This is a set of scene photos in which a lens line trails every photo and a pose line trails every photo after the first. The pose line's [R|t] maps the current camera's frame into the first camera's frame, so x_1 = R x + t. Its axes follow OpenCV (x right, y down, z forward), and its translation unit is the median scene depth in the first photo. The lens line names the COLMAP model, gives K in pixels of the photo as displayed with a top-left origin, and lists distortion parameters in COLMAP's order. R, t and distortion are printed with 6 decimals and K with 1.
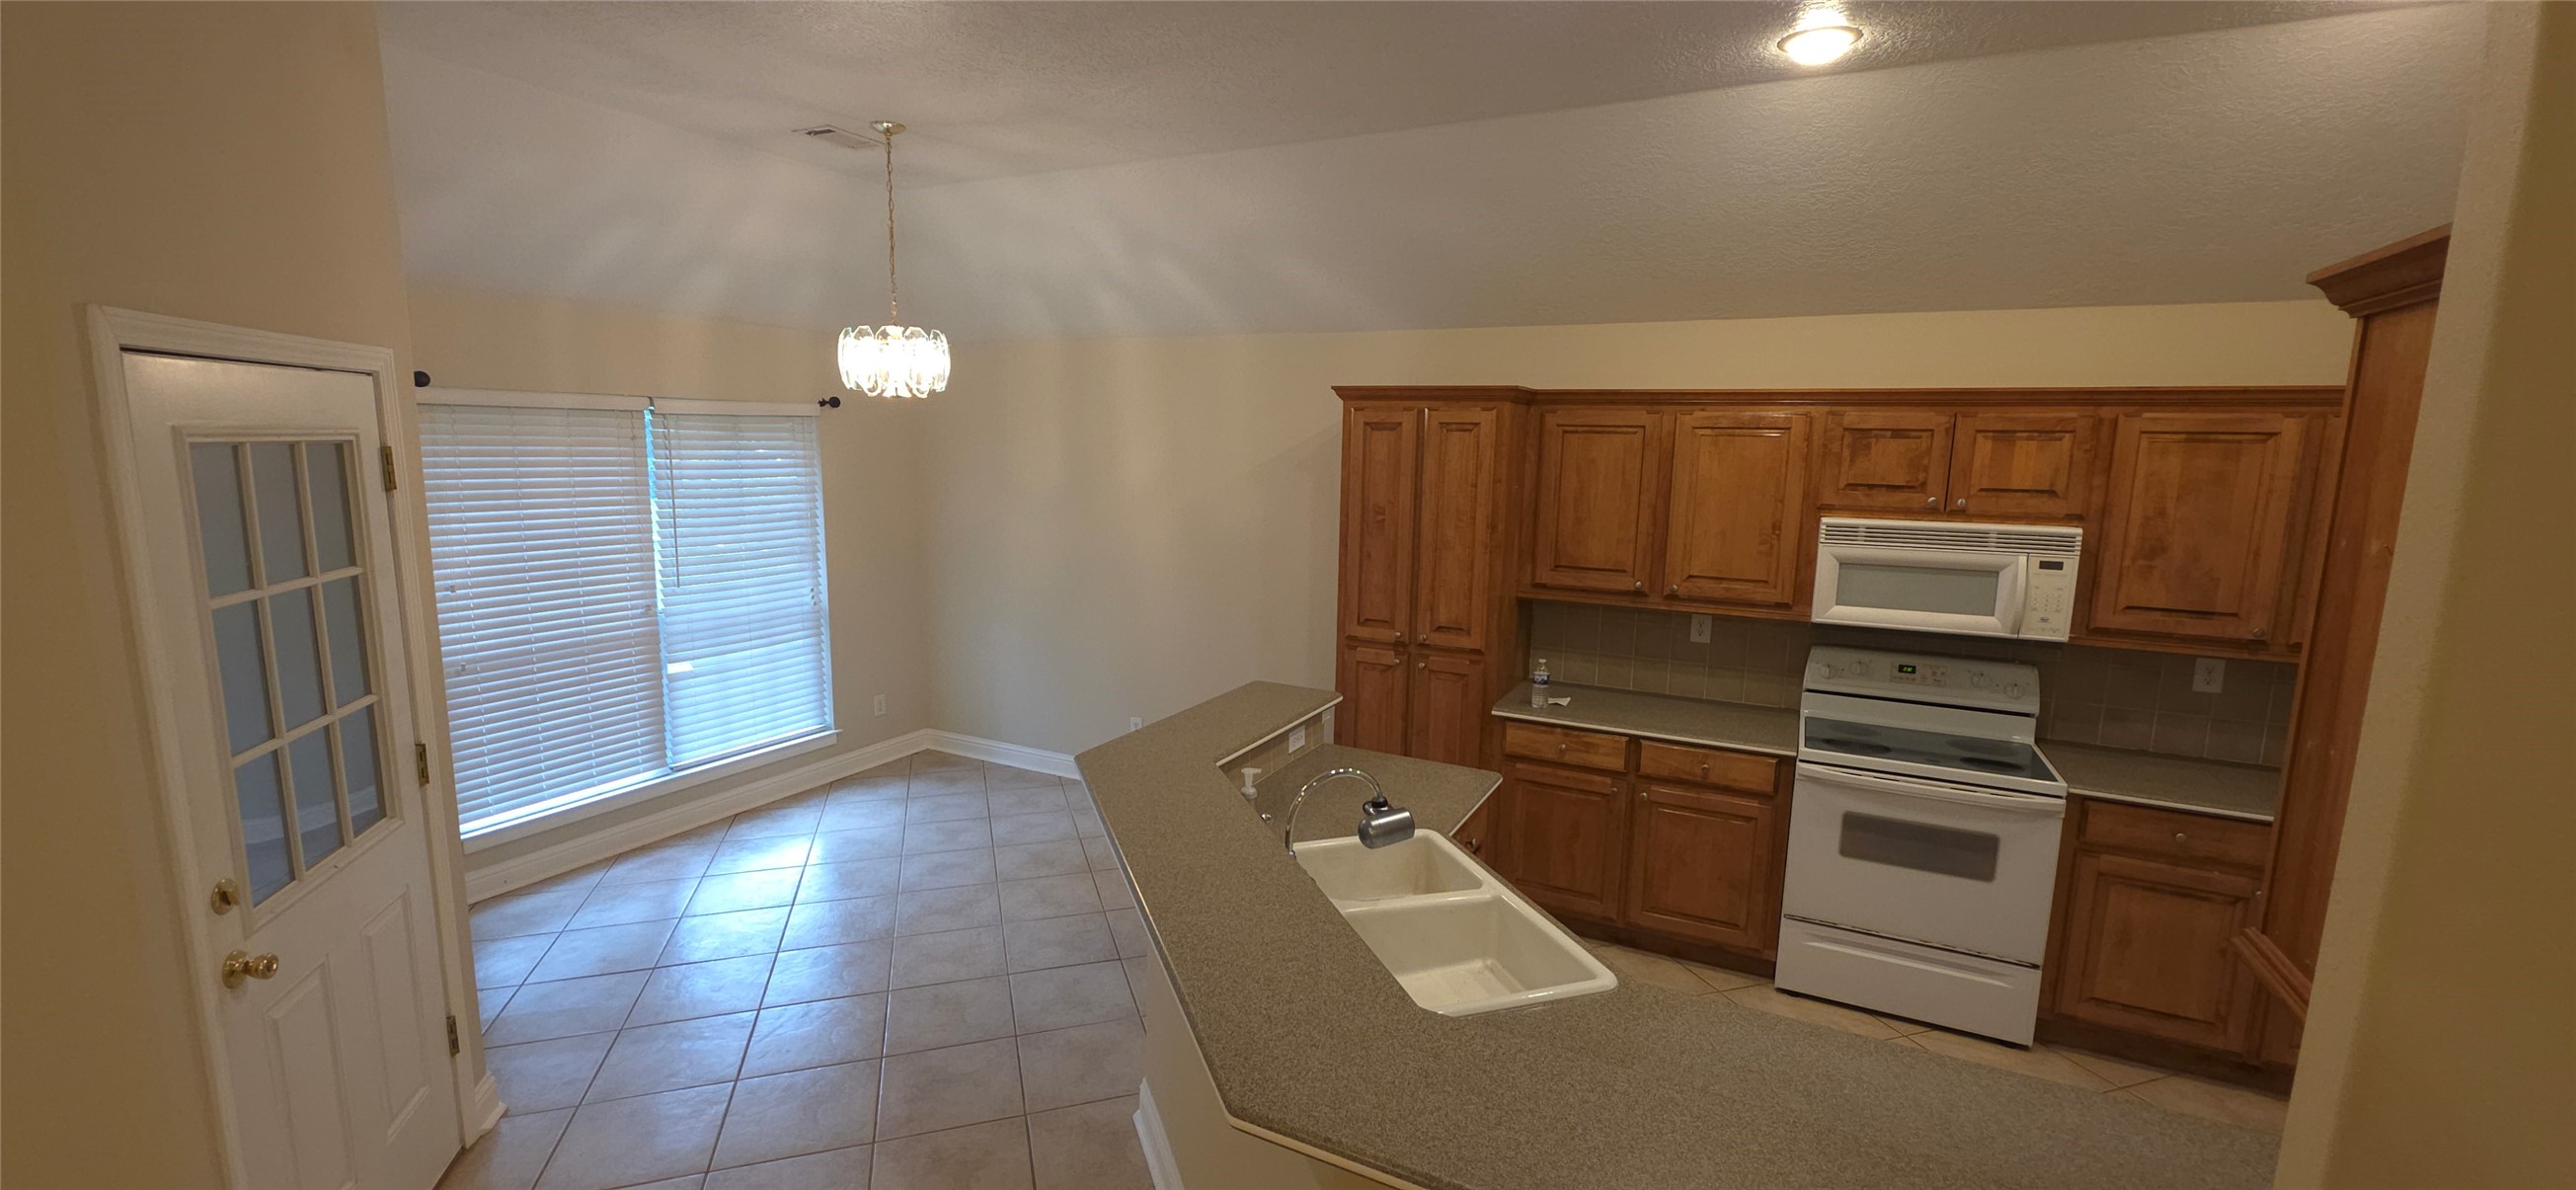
lens RADIAL K [[1029.2, 0, 1287.1], [0, 1029.2, 597.8], [0, 0, 1]] dist [0.004837, -0.002148]
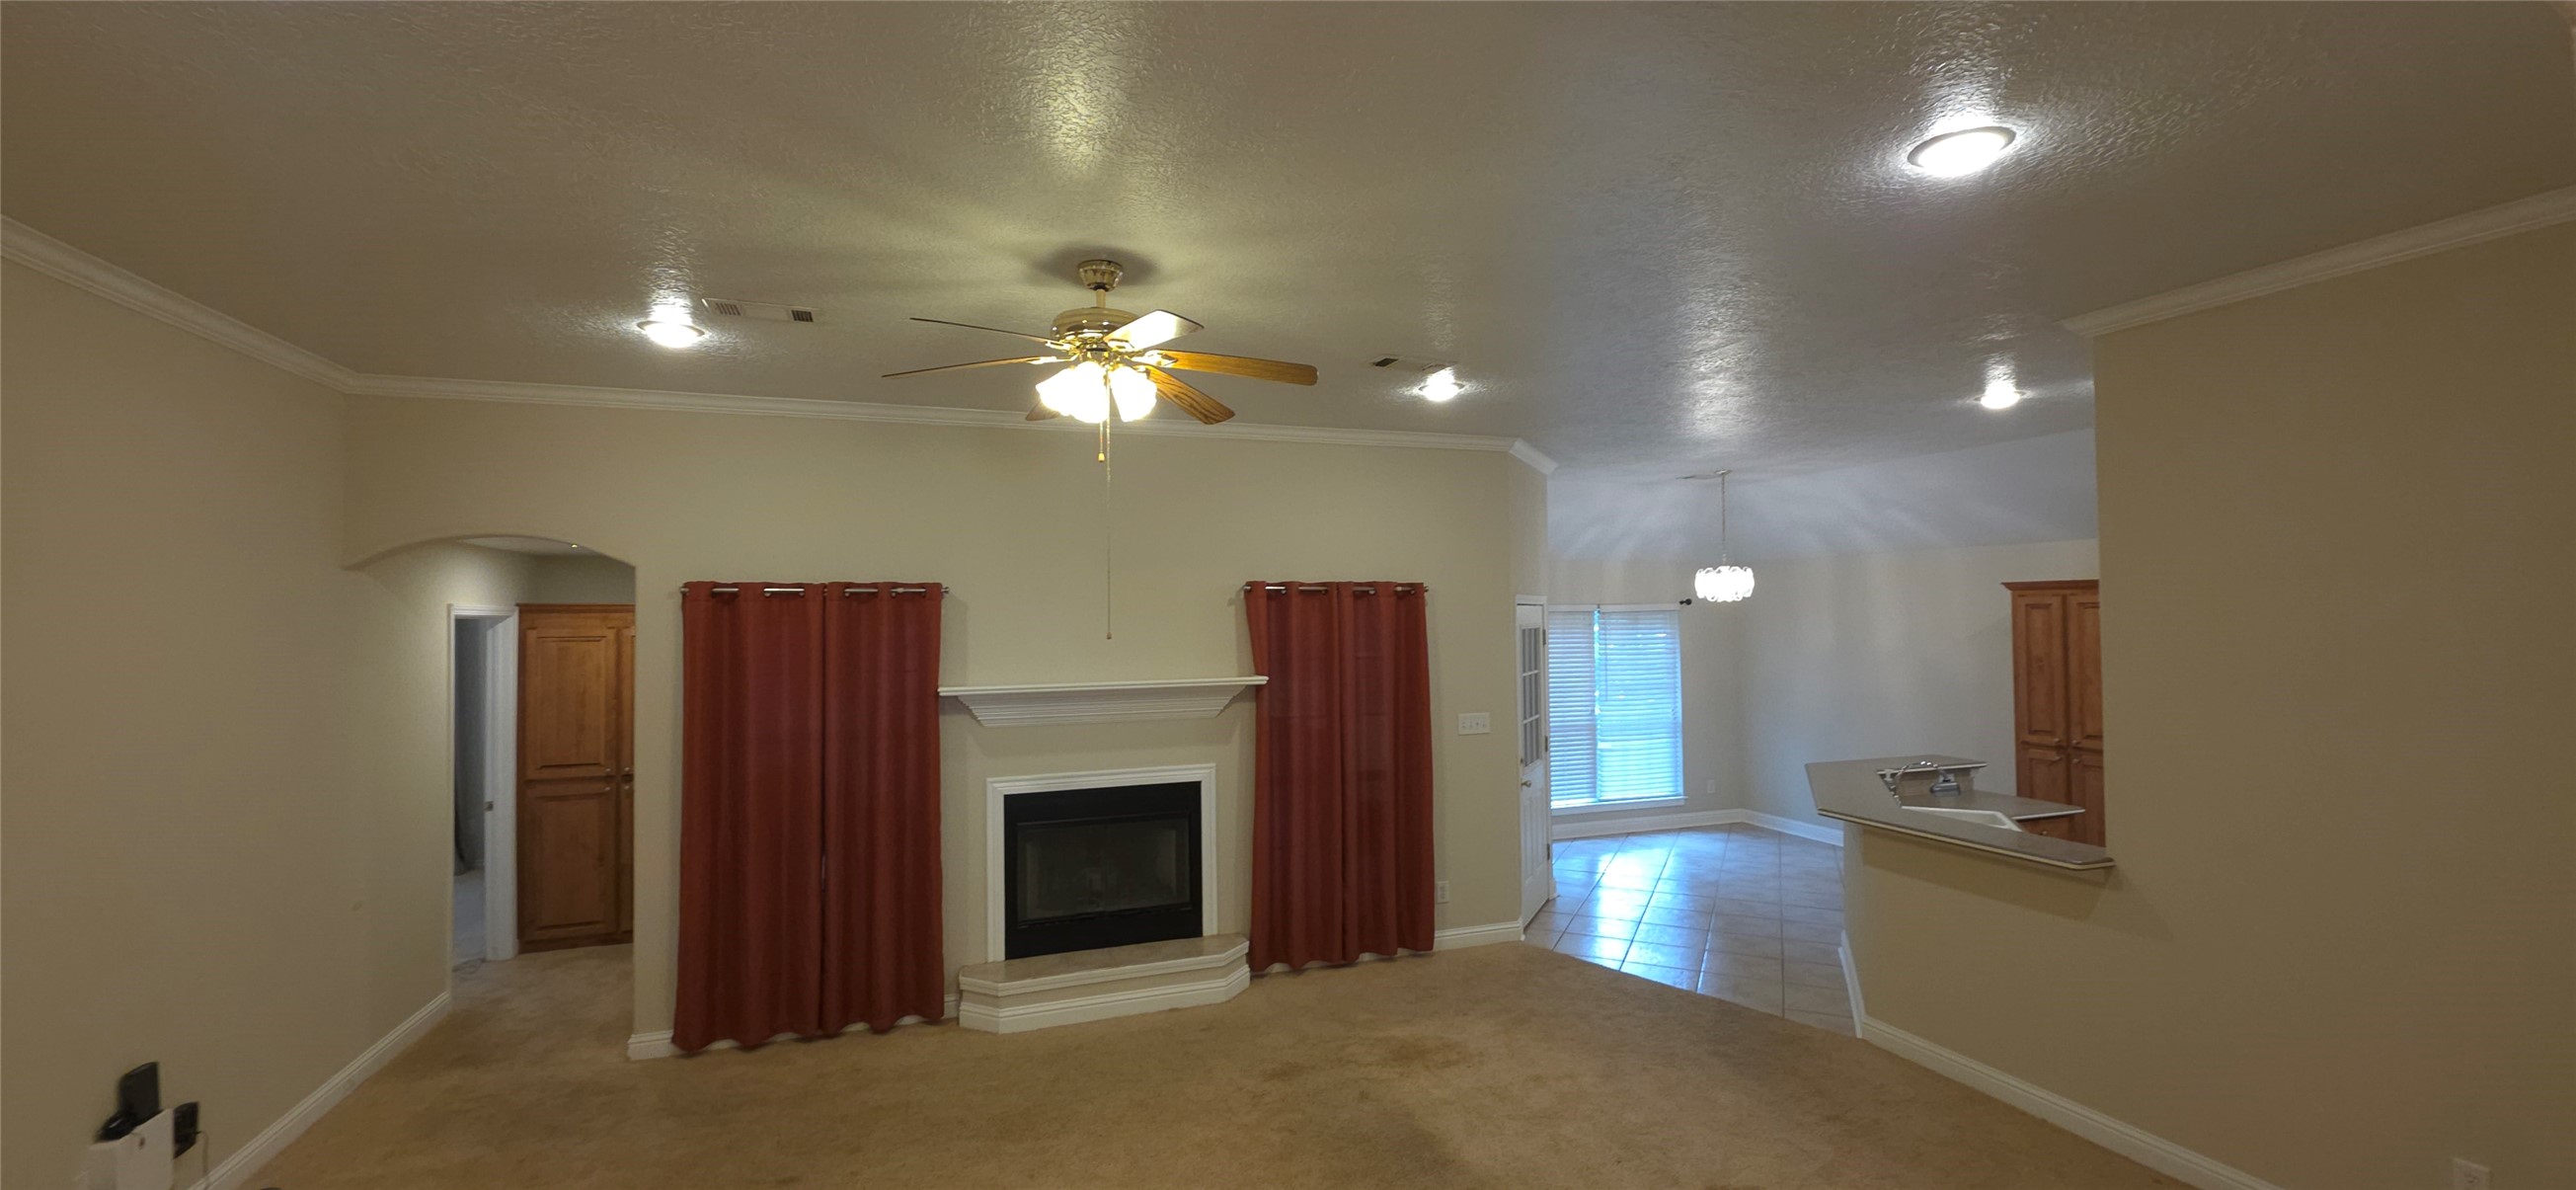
lens RADIAL K [[1029.2, 0, 1267.3], [0, 1029.2, 595.1], [0, 0, 1]] dist [0.004837, -0.002148]
pose [[0.712677, -0.043716, -0.700129, 0.350427], [-0.081145, 0.986219, -0.144179, 0.138086], [0.696784, 0.159565, 0.699308, -0.919688]]
